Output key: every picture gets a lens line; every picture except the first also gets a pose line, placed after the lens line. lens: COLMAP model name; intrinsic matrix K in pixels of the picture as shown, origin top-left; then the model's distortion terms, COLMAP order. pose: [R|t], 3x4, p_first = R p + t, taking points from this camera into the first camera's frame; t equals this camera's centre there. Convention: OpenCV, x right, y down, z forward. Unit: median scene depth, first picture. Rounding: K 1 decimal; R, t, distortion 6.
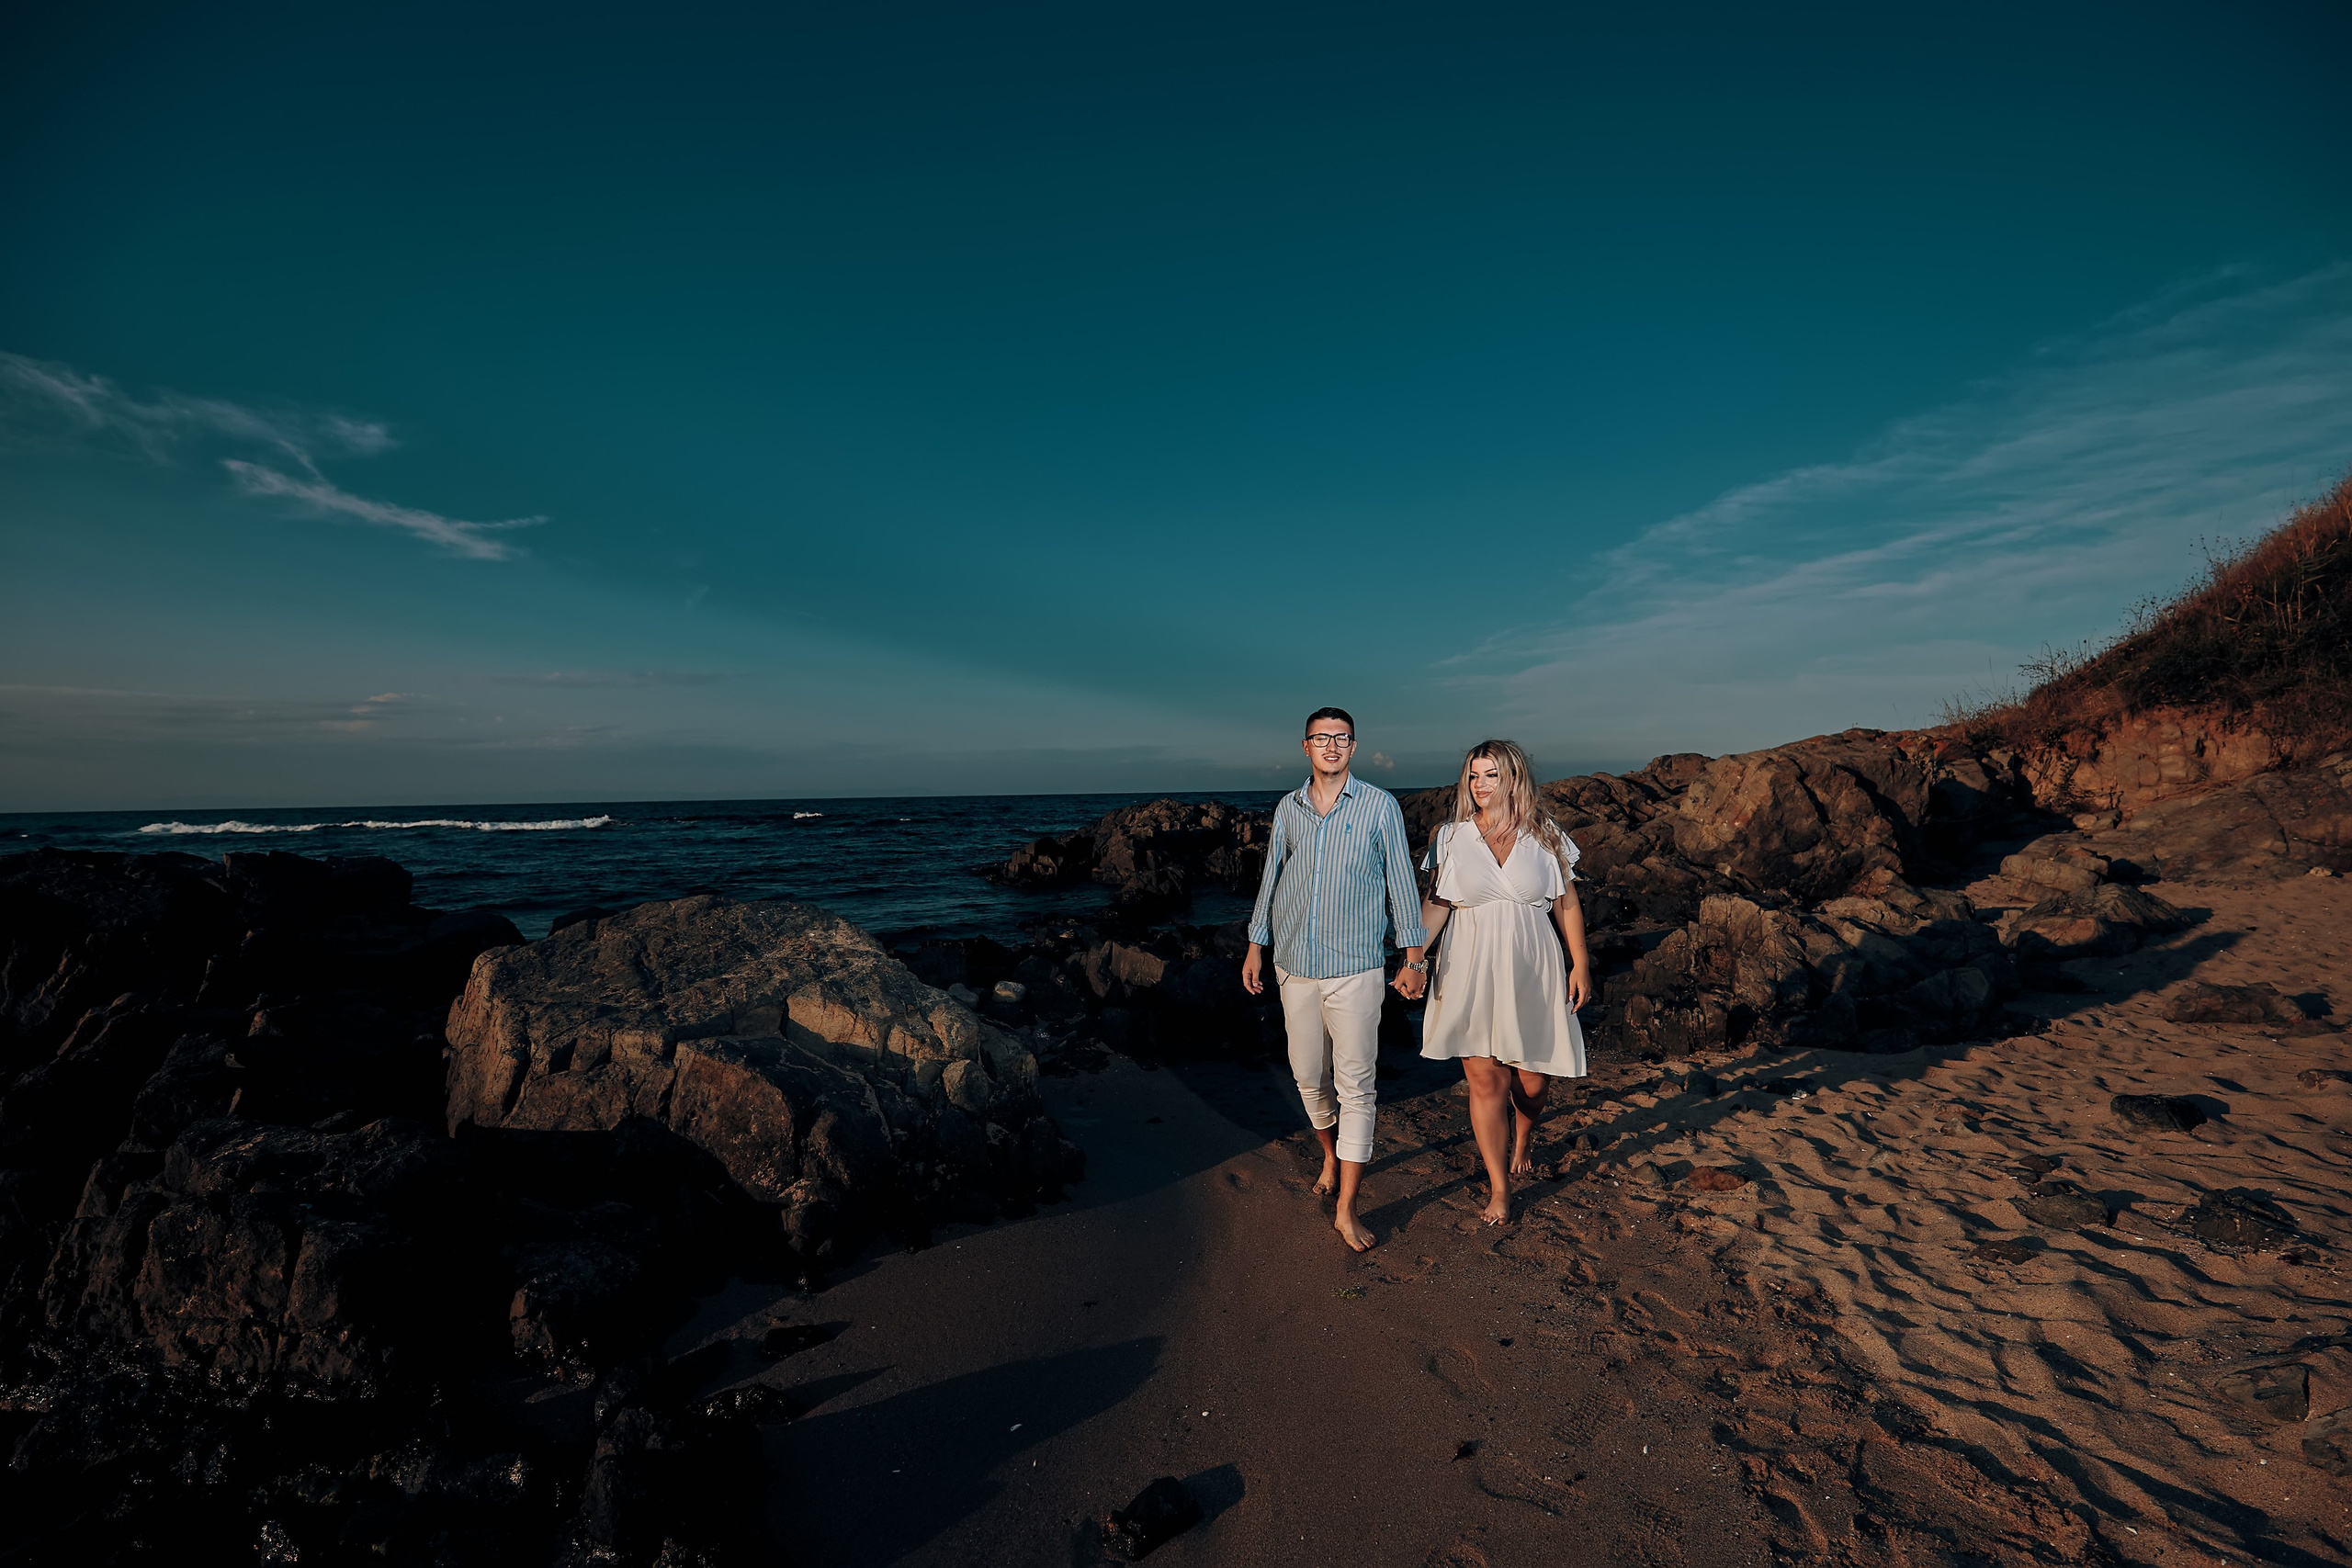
lens RADIAL K [[930.2, 0, 1263.8], [0, 930.2, 845.9], [0, 0, 1]] dist [0.011392, -0.000548]
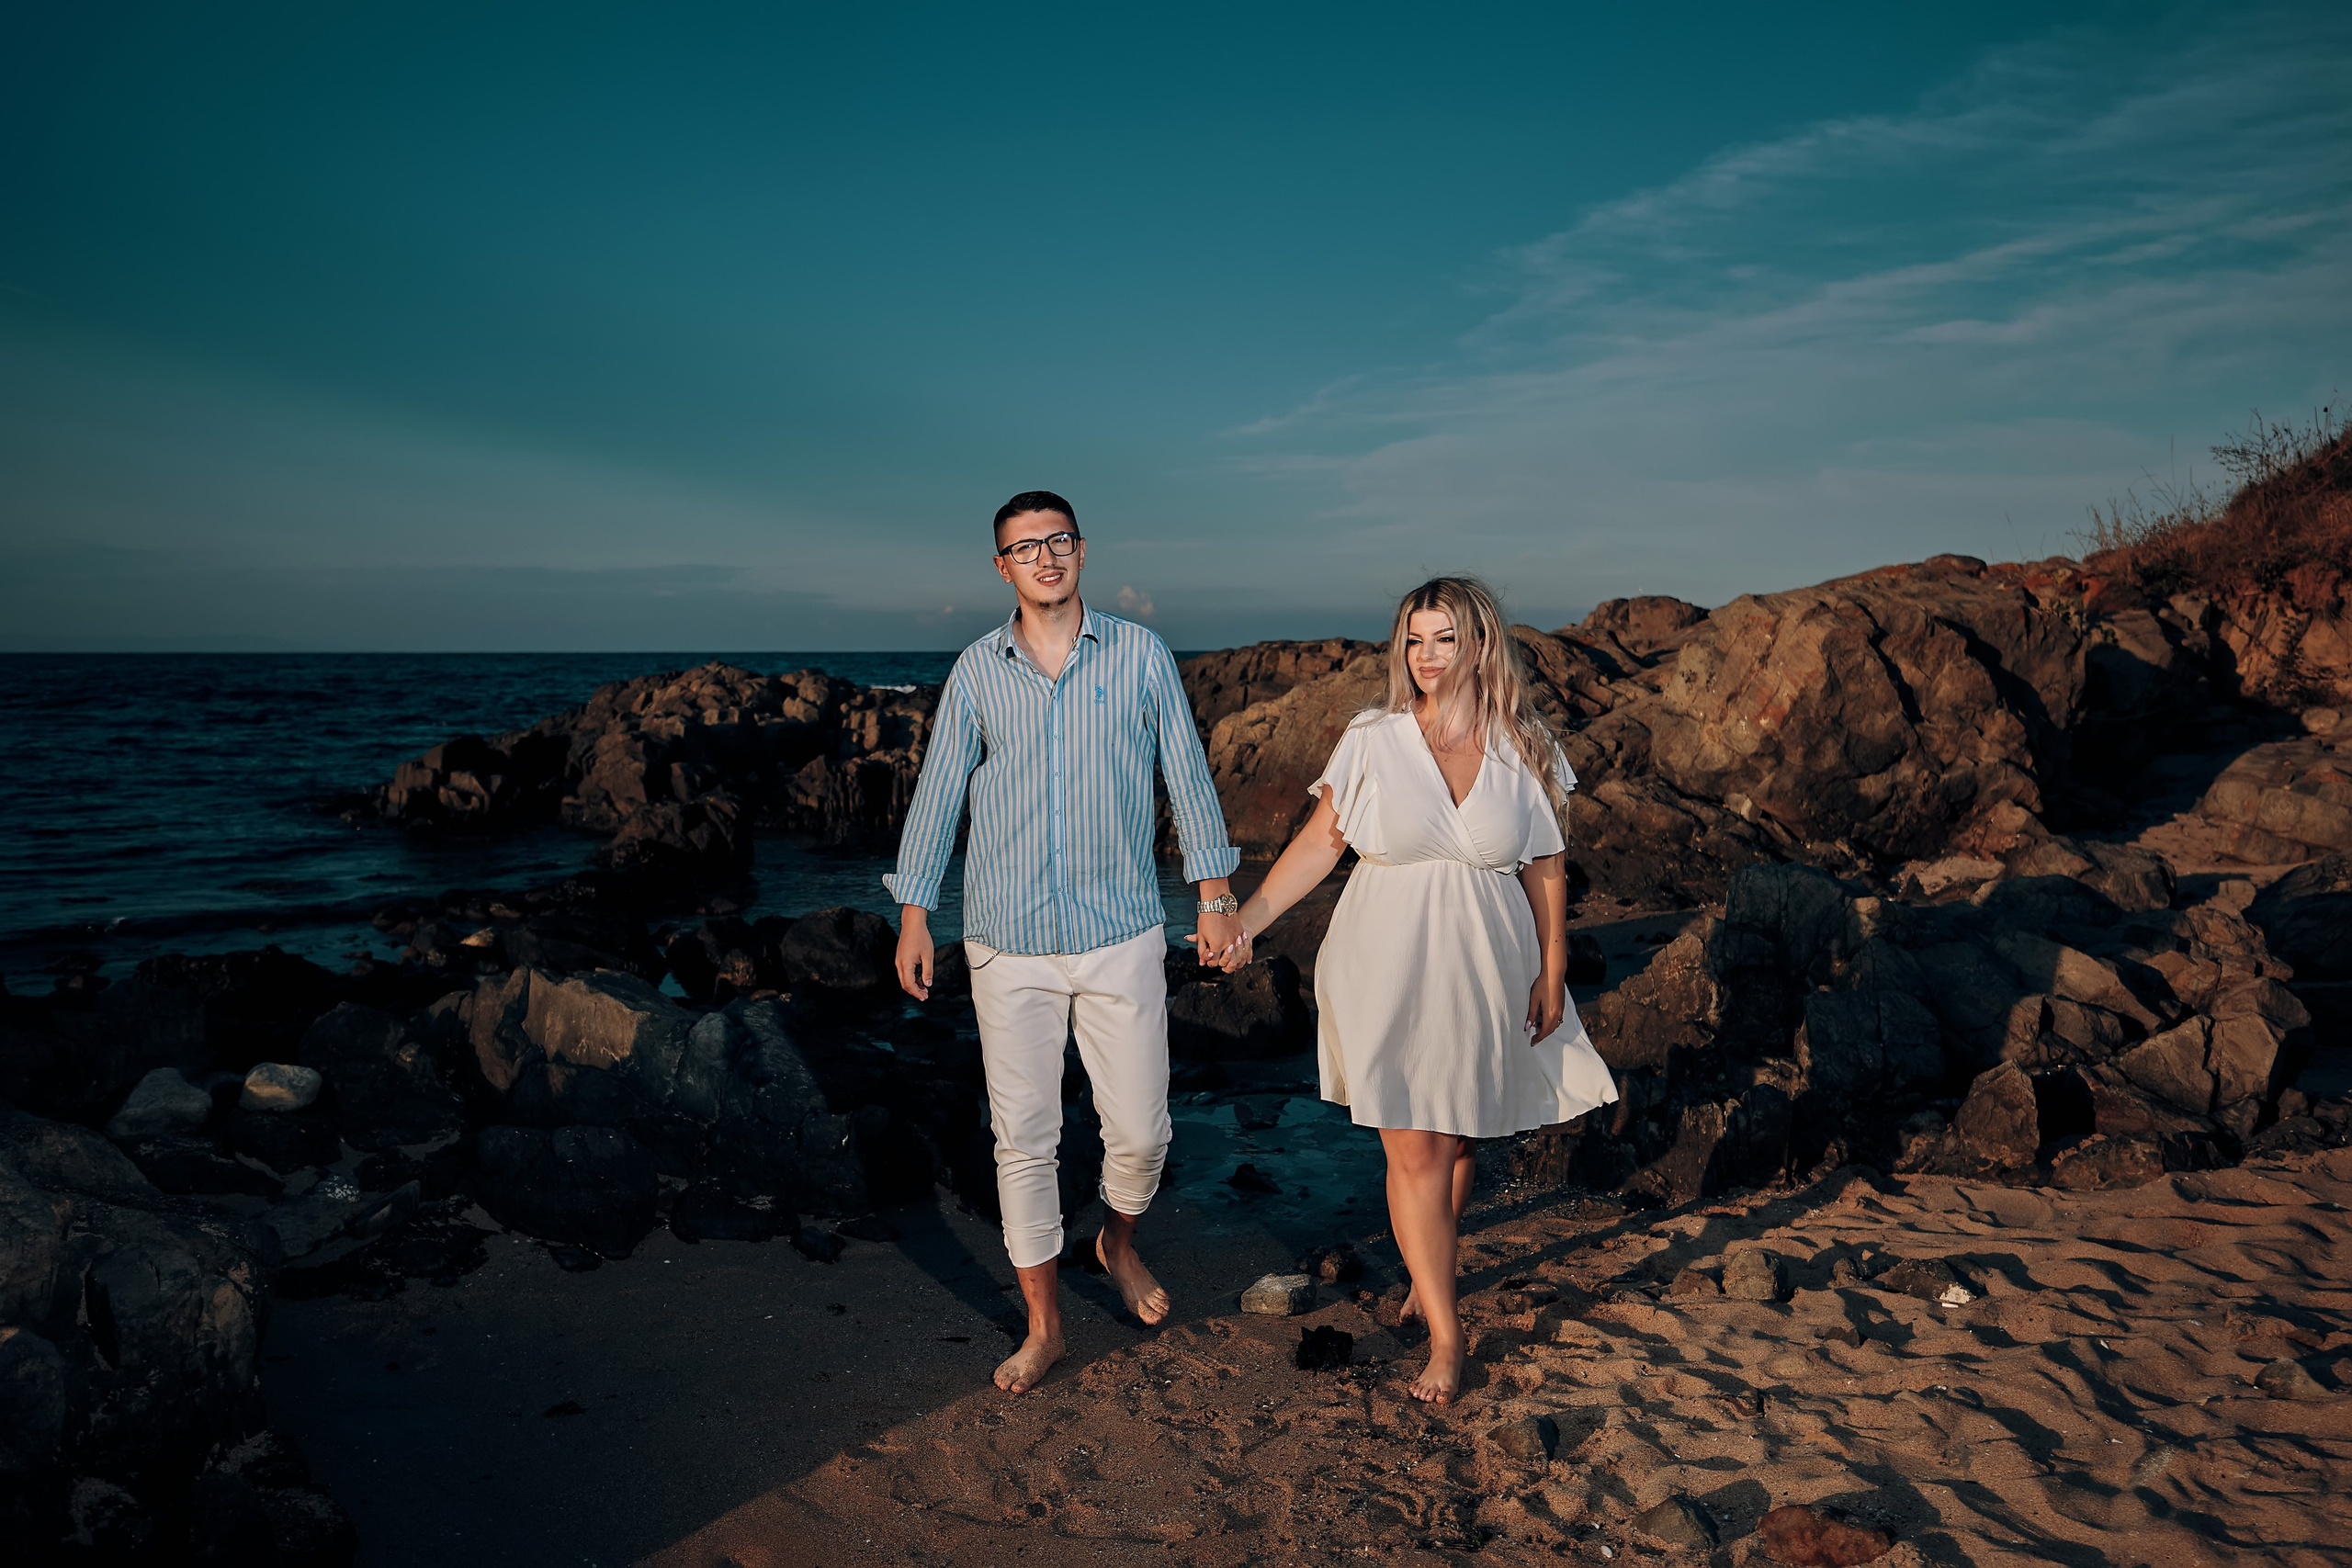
lens RADIAL K [[1585.5, 0, 1155.6], [0, 1585.5, 797.5], [0, 0, 1]] dist [0.029345, 0.000922]
pose [[0.990657, 0.001096, 0.136375, 0.026595], [-0.005318, 0.999518, 0.030597, -0.005964], [-0.136276, -0.031036, 0.990185, 0.121306]]
